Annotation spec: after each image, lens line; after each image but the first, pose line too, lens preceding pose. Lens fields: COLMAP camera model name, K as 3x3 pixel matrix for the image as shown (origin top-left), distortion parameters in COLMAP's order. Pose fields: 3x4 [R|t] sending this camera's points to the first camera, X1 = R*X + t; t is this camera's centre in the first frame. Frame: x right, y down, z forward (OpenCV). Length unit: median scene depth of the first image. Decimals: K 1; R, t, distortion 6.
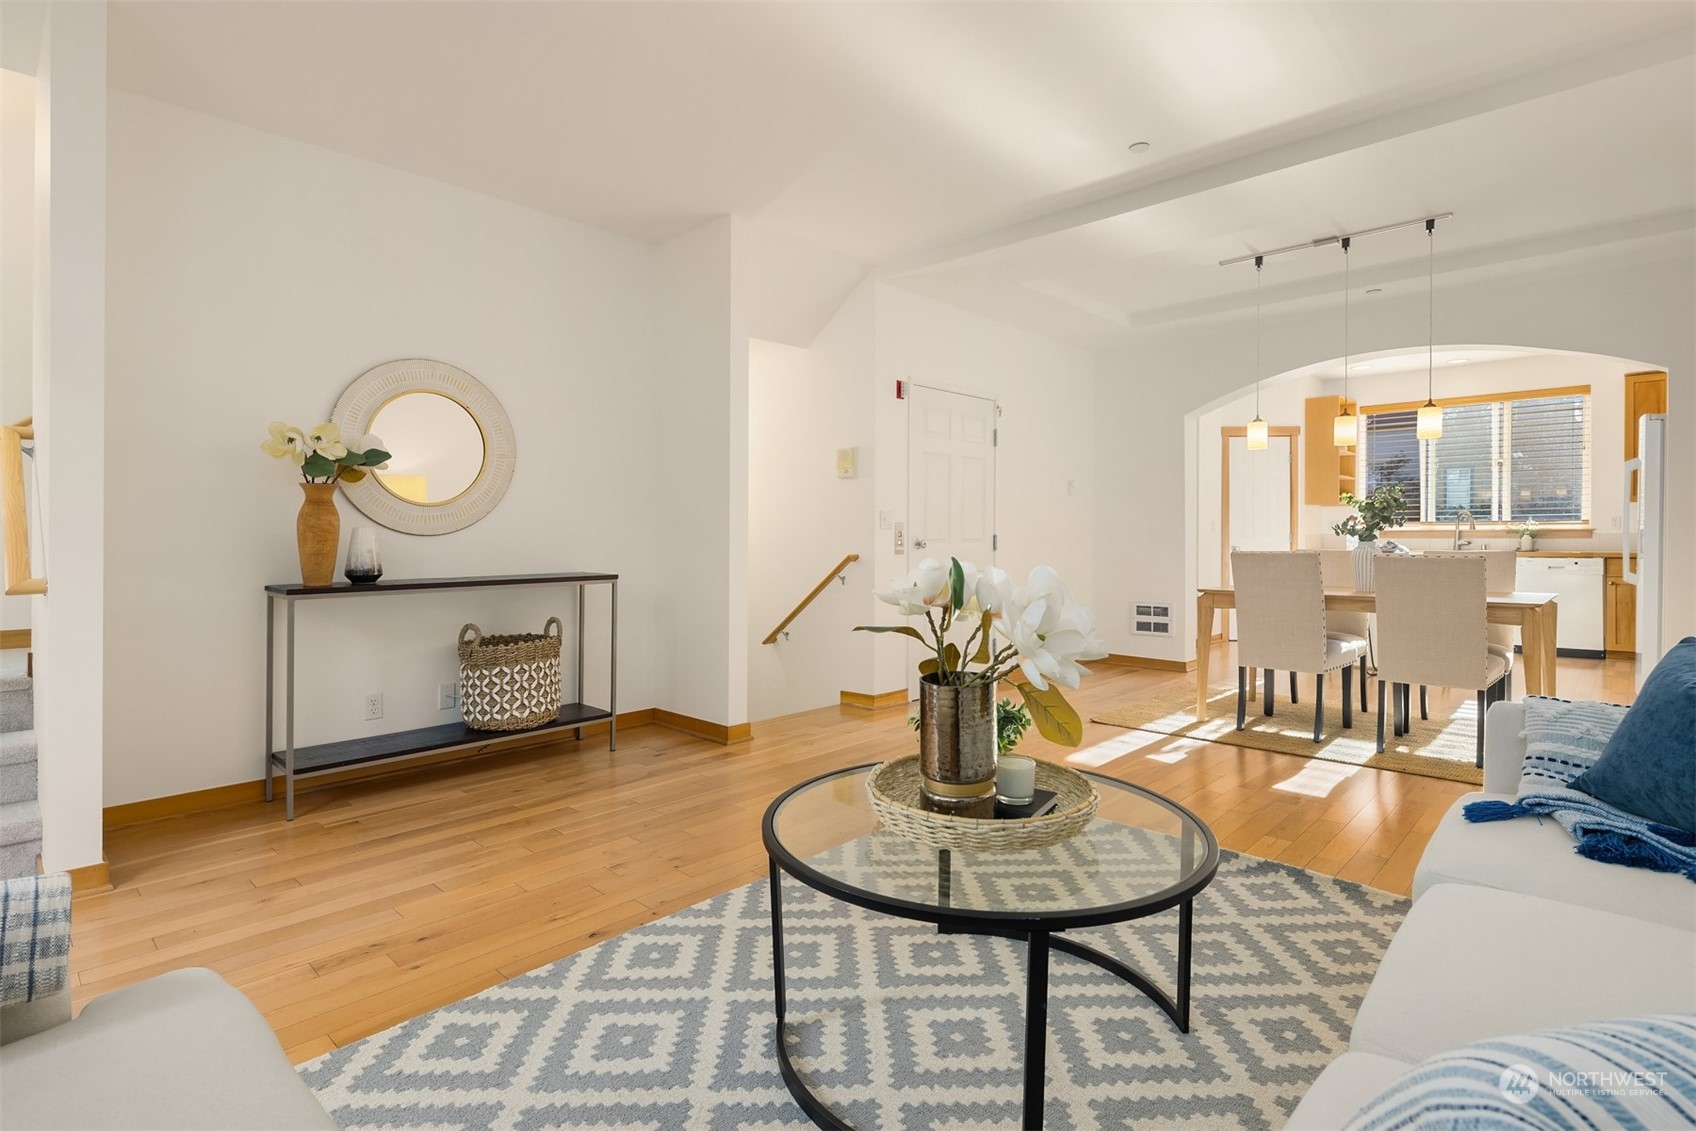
lens RADIAL K [[838.5, 0, 863.1], [0, 838.5, 534.8], [0, 0, 1]] dist [0.002080, 0.000021]
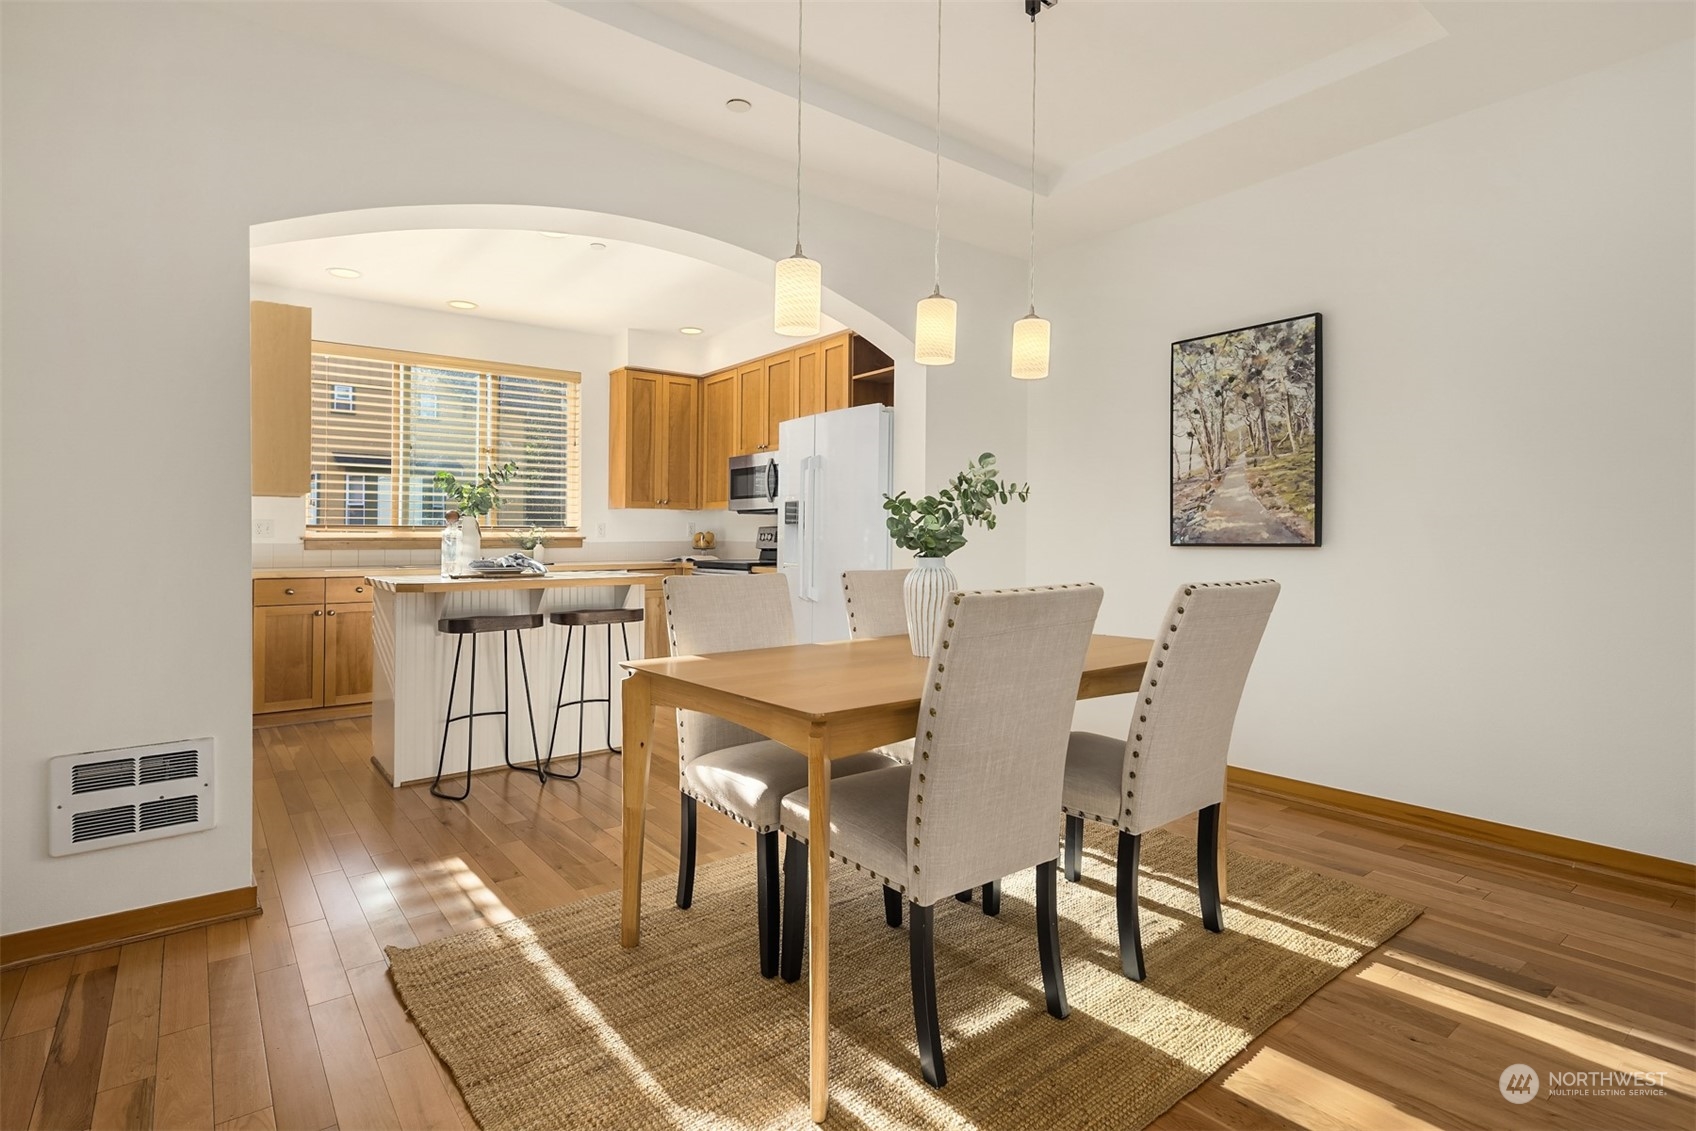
lens RADIAL K [[839.0, 0, 848.9], [0, 839.0, 536.3], [0, 0, 1]] dist [0.001899, -0.001603]
pose [[0.163522, 0.005868, 0.986522, 0.062378], [0.004111, 0.999970, -0.006630, -0.001000], [-0.986531, 0.005140, 0.163493, 0.742728]]
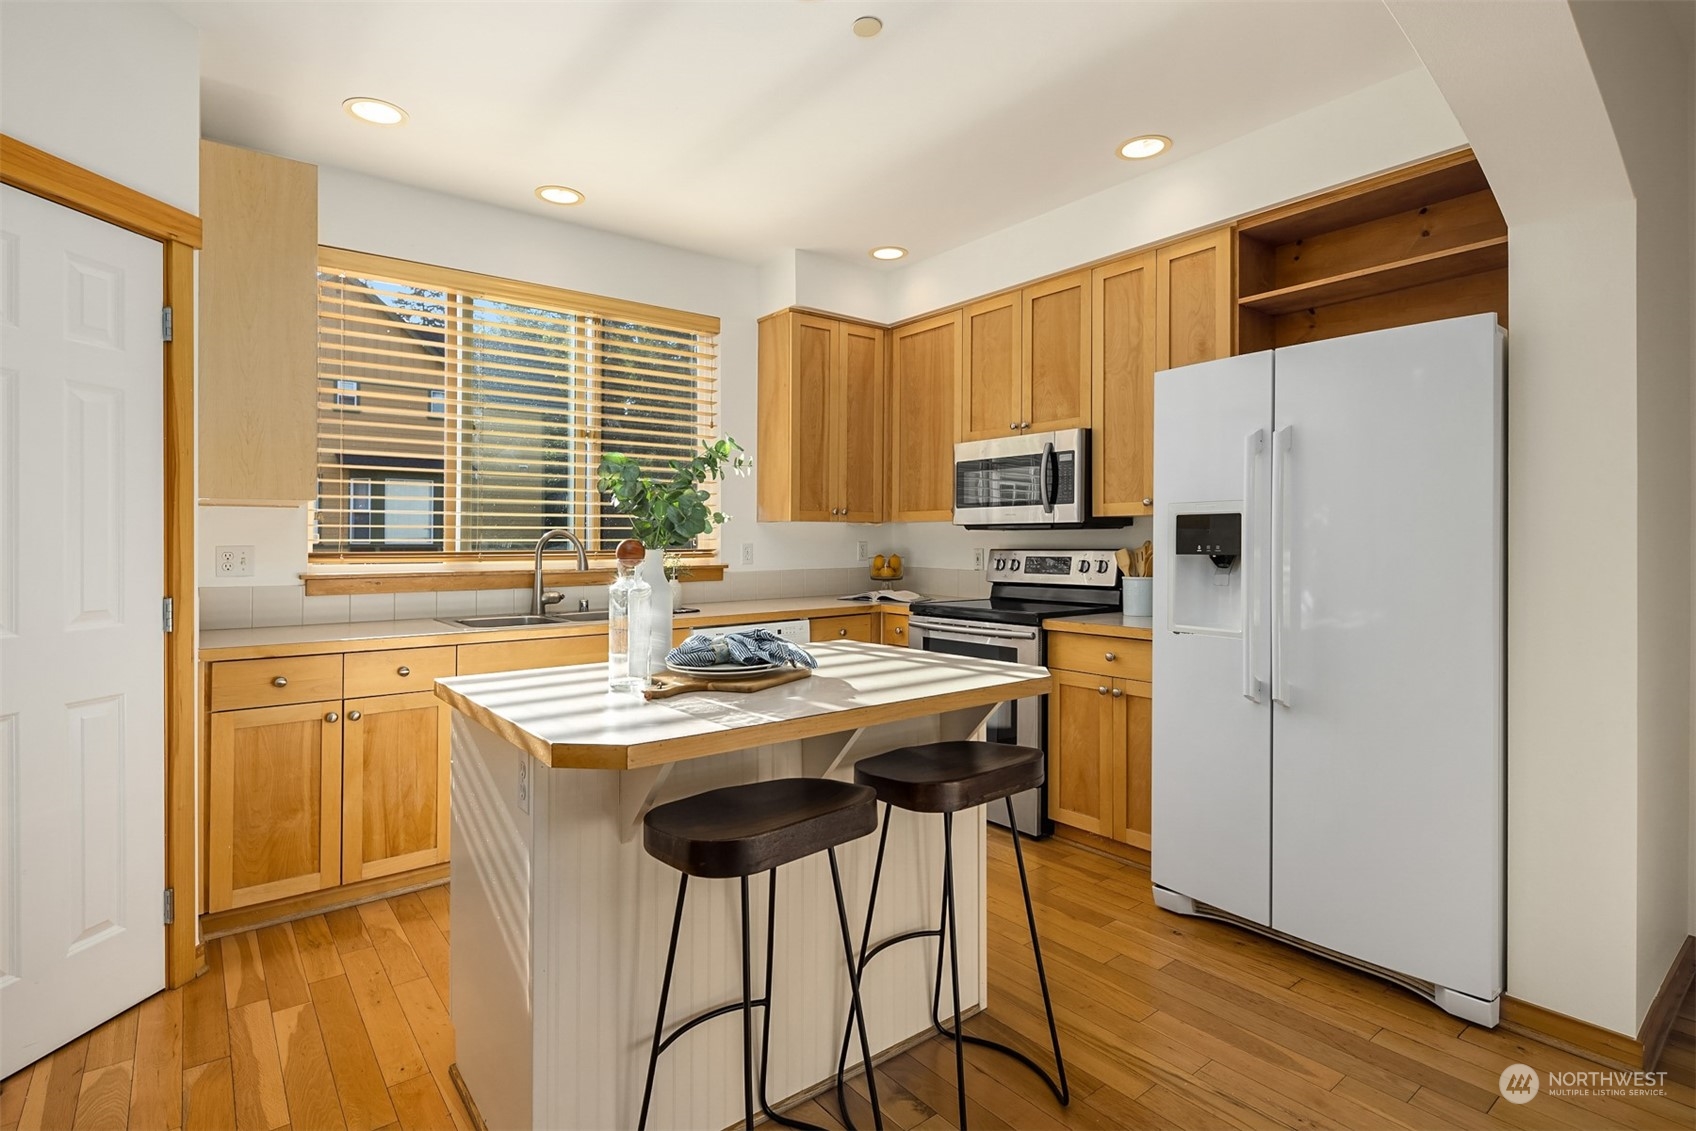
lens RADIAL K [[833.0, 0, 848.6], [0, 833.0, 543.8], [0, 0, 1]] dist [0.000377, -0.000196]
pose [[0.159964, 0.001260, 0.987122, 0.396654], [0.007463, 0.999969, -0.002486, -0.025112], [-0.987095, 0.007765, 0.159949, 1.048202]]
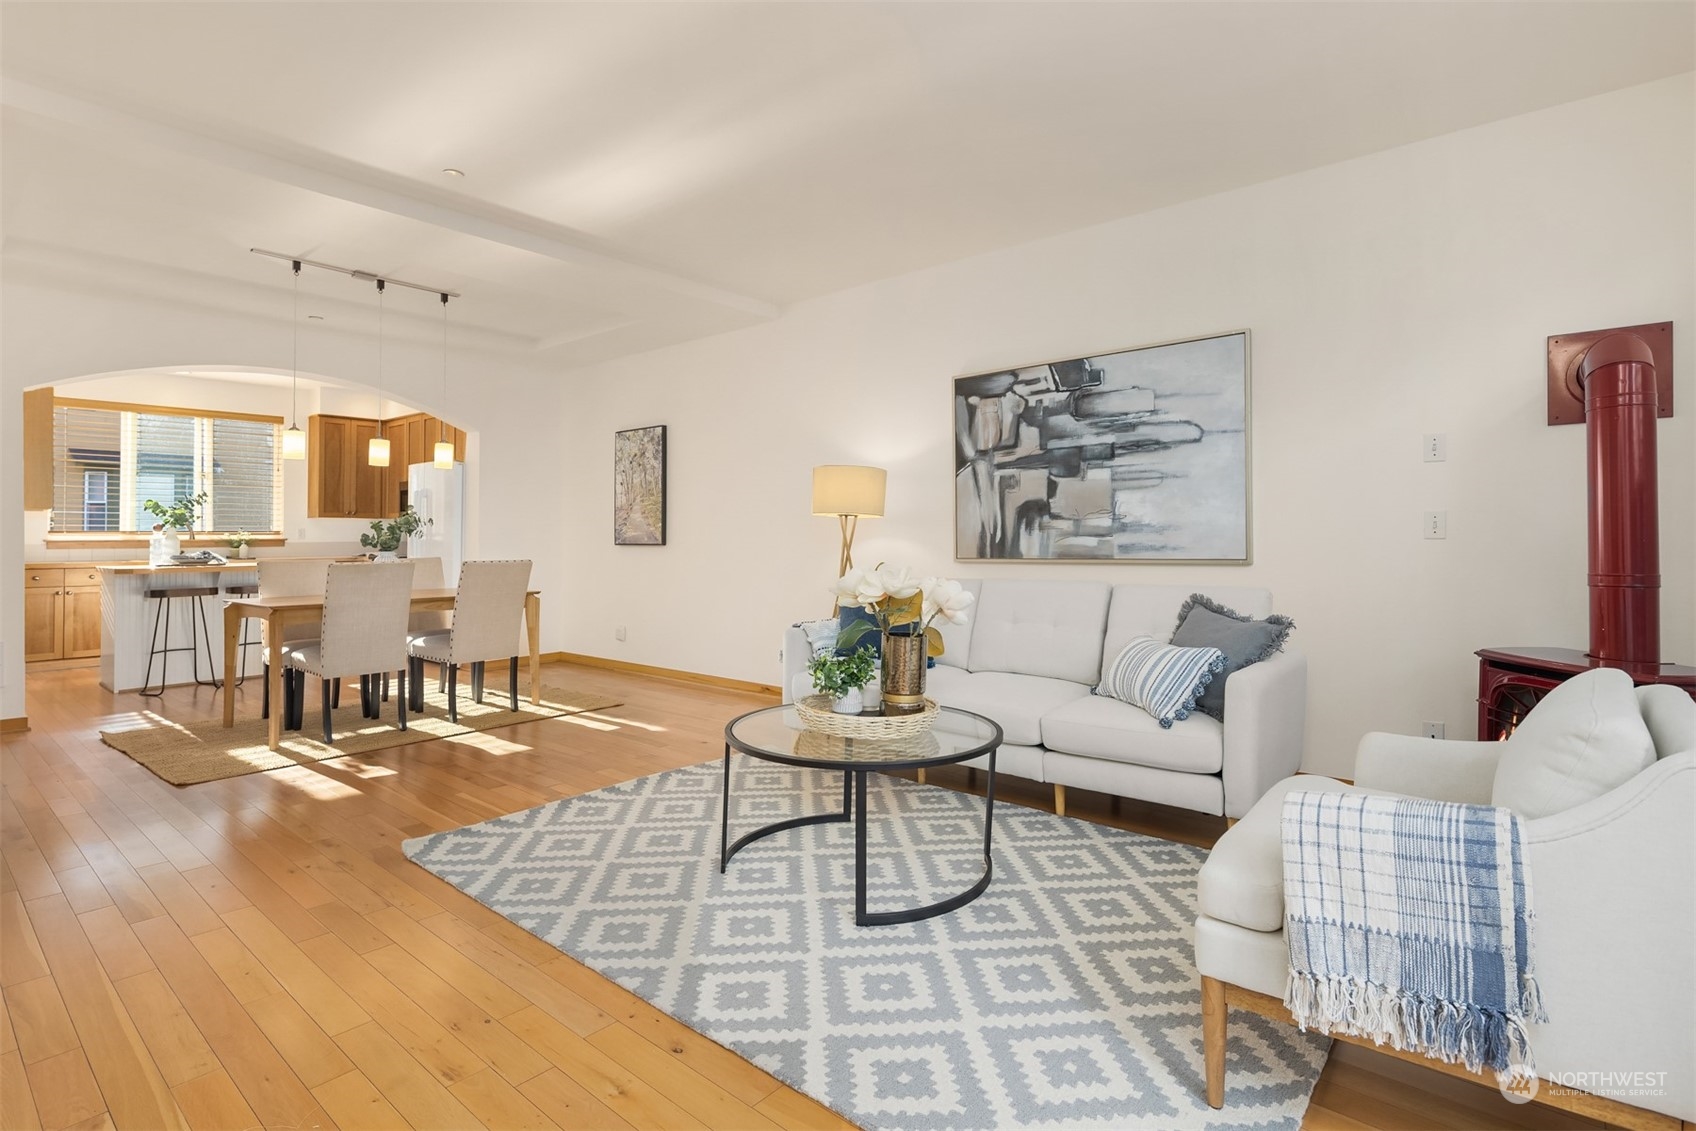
lens RADIAL K [[824.3, 0, 847.1], [0, 824.3, 535.5], [0, 0, 1]] dist [-0.001273, -0.002028]
pose [[-0.042272, 0.003583, 0.999100, -0.419366], [0.004974, 0.999982, -0.003376, -0.004693], [-0.999094, 0.004827, -0.042289, 0.325363]]
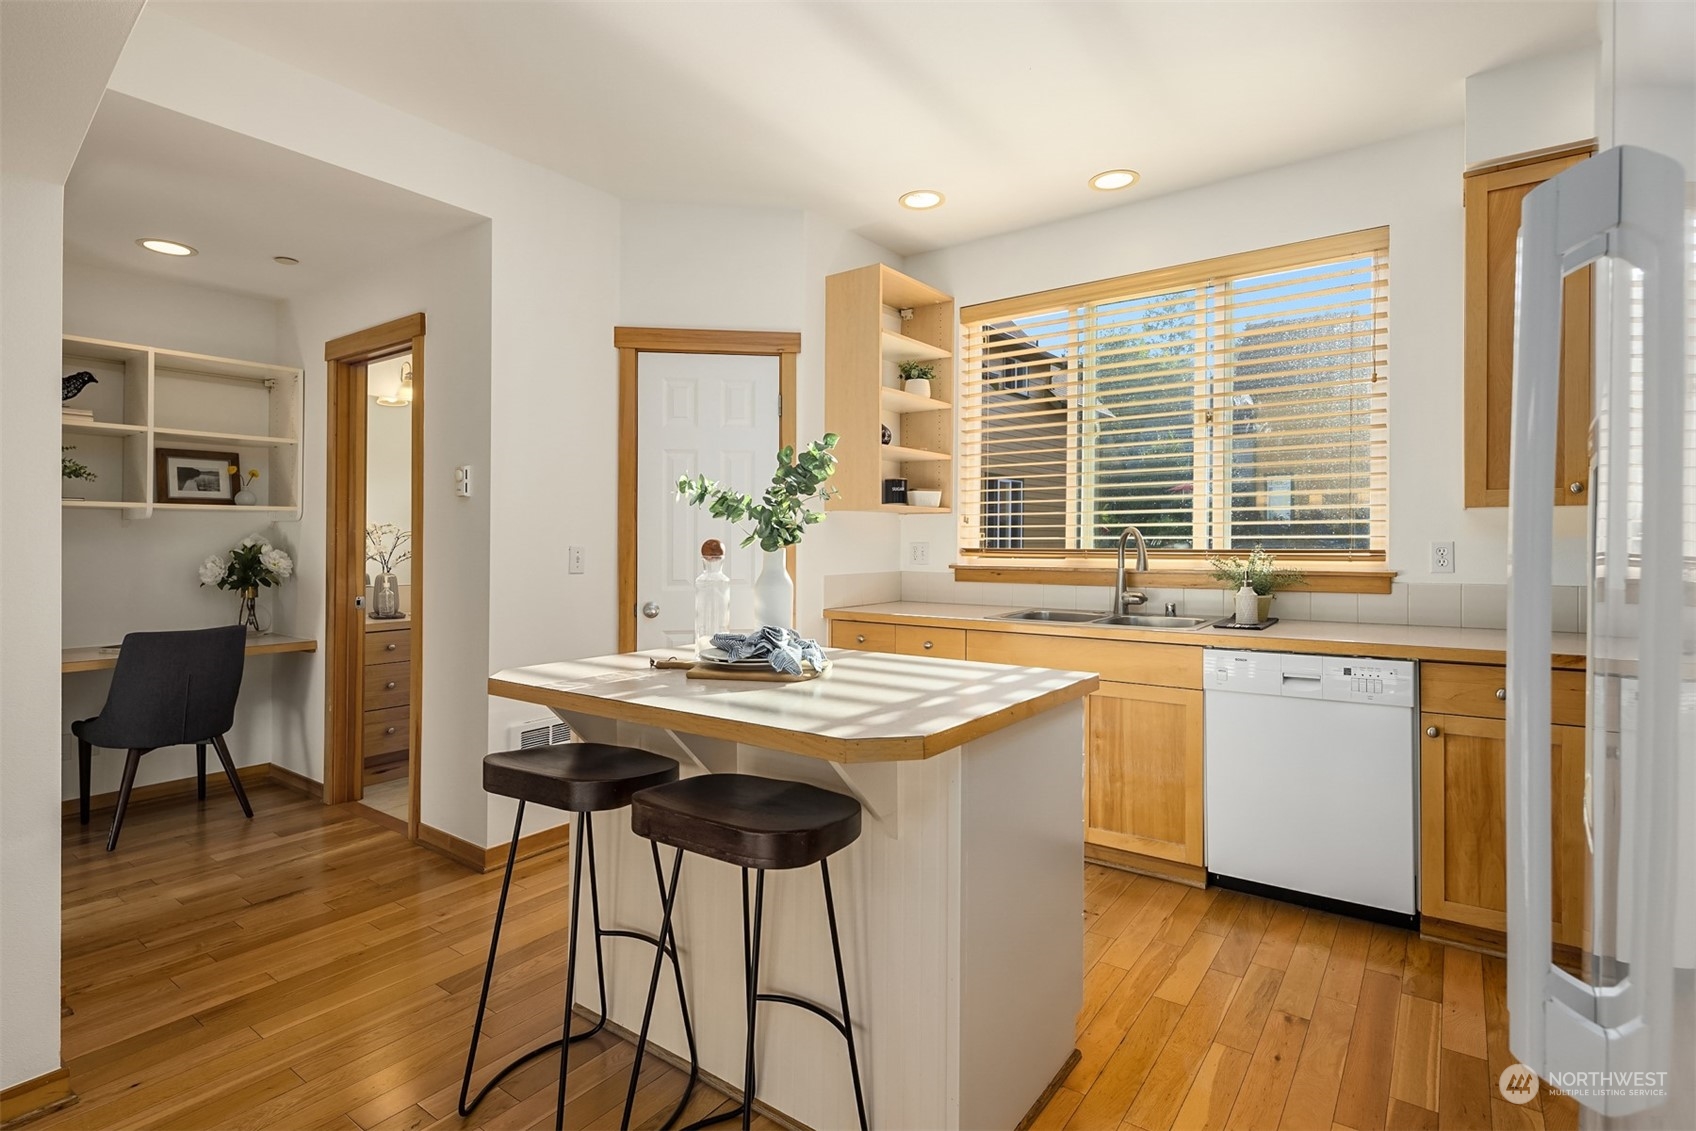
lens RADIAL K [[833.0, 0, 848.6], [0, 833.0, 543.8], [0, 0, 1]] dist [0.000377, -0.000196]
pose [[0.993617, 0.000905, 0.112803, 0.711359], [-0.000772, 0.999999, -0.001222, -0.025915], [-0.112804, 0.001127, 0.993617, 0.796300]]
